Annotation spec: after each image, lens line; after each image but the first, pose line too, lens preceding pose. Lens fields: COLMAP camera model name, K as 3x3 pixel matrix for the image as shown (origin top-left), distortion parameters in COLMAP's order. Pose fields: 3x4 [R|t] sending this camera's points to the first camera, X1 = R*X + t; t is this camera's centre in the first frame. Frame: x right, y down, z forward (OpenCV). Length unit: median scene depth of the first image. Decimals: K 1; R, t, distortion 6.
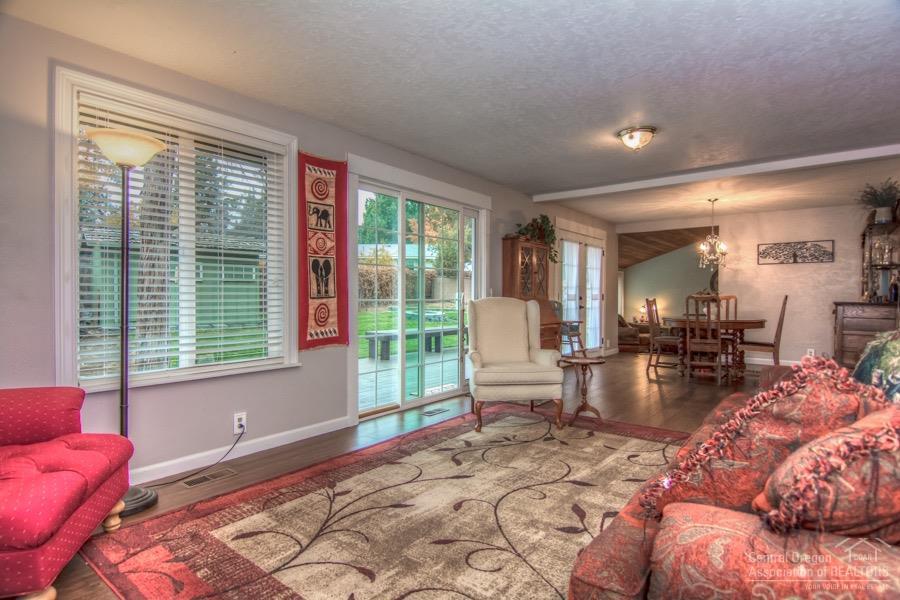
lens RADIAL K [[471.9, 0, 453.2], [0, 471.9, 296.7], [0, 0, 1]] dist [-0.007484, -0.011170]
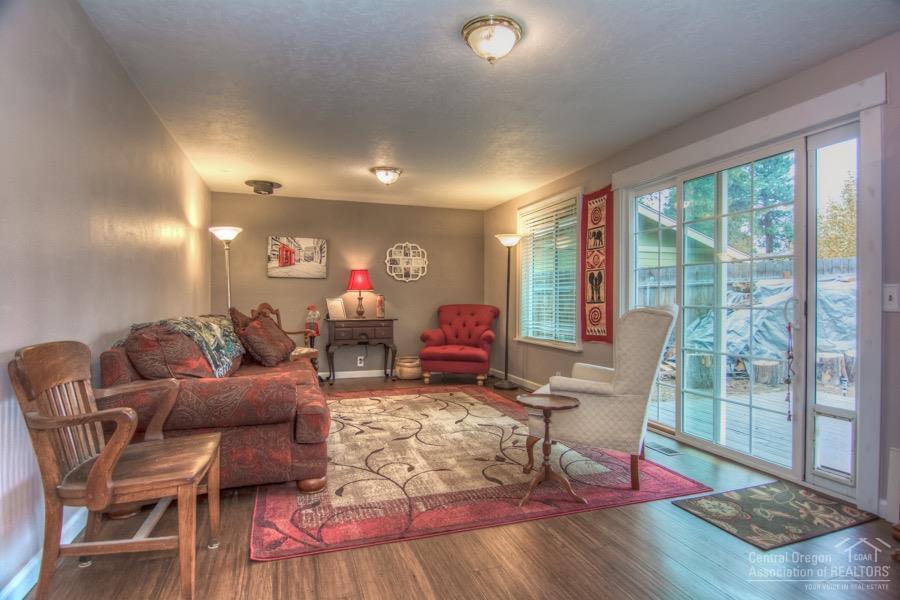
lens RADIAL K [[471.9, 0, 454.7], [0, 471.9, 300.0], [0, 0, 1]] dist [-0.007484, -0.011170]
pose [[-0.538649, 0.001166, -0.842530, 1.004462], [-0.001291, 0.999997, 0.002209, -0.007298], [0.842529, 0.002278, -0.538646, 1.396945]]
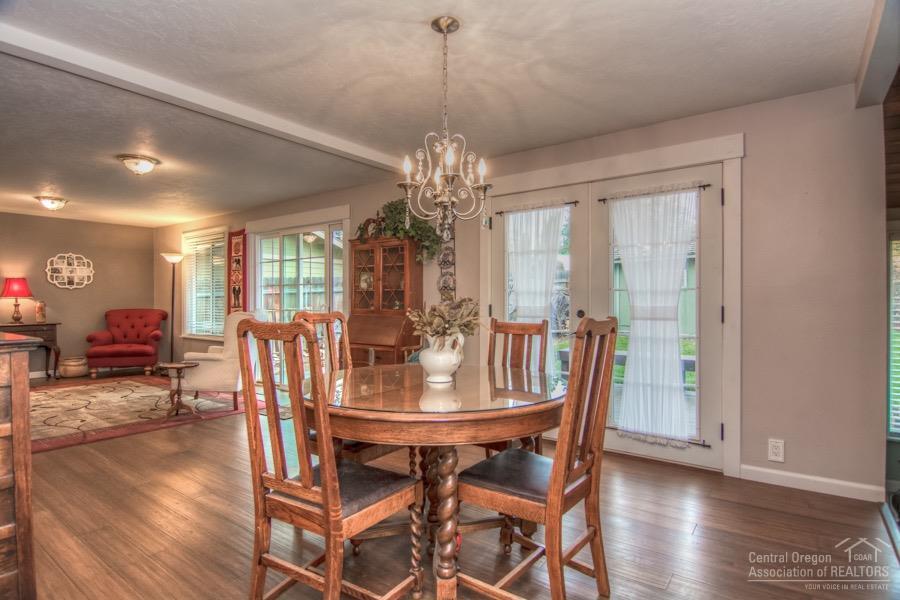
lens RADIAL K [[471.9, 0, 455.3], [0, 471.9, 300.1], [0, 0, 1]] dist [-0.007484, -0.011170]
pose [[0.033843, 0.004075, -0.999419, 1.625661], [0.003058, 0.999987, 0.004181, -0.031258], [0.999422, -0.003198, 0.033830, 1.838301]]
